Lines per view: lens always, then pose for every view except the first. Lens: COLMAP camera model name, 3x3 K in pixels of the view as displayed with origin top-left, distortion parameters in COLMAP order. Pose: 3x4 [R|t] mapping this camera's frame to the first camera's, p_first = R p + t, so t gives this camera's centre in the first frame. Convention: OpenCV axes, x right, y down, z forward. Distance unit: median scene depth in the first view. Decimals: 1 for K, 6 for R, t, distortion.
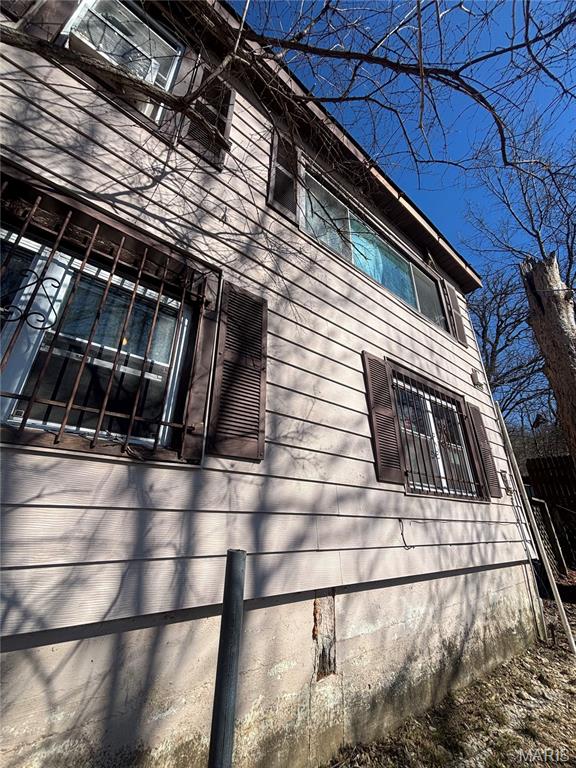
lens RADIAL K [[307.8, 0, 287.5], [0, 307.8, 388.9], [0, 0, 1]] dist [0.001109, 0.000459]
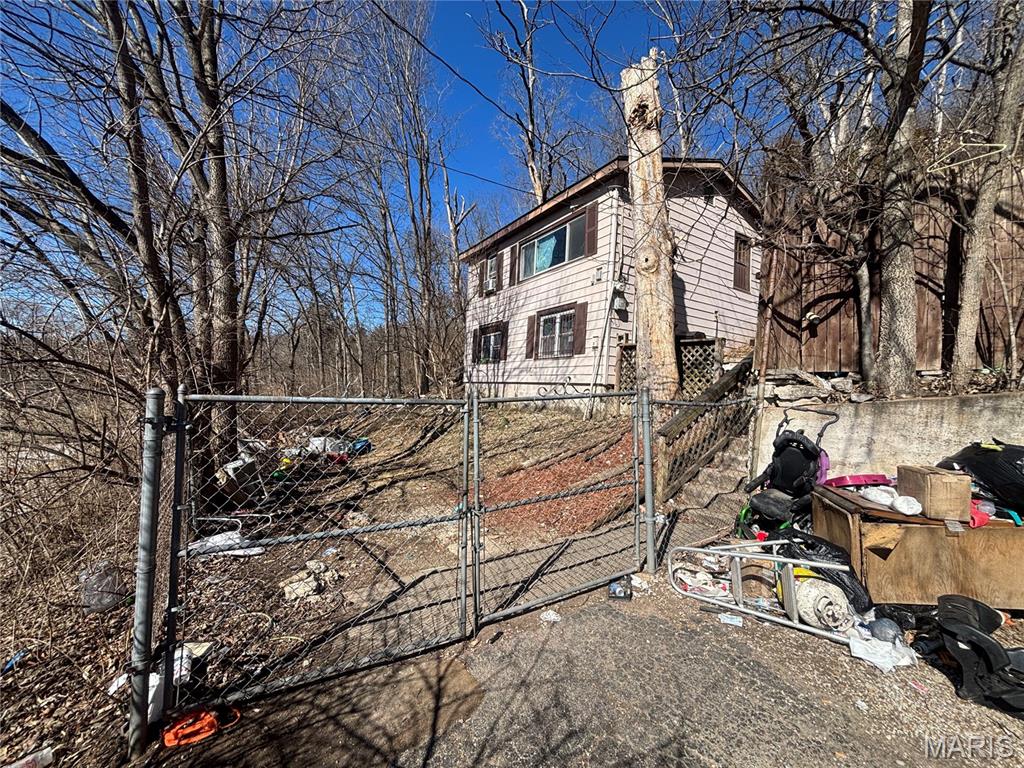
lens RADIAL K [[415.3, 0, 523.5], [0, 415.3, 387.8], [0, 0, 1]] dist [0.000830, 0.000101]
pose [[-0.104389, -0.010451, -0.994482, 7.385065], [0.374654, 0.925866, -0.049057, 1.209142], [0.921269, -0.377708, -0.092734, 1.891918]]
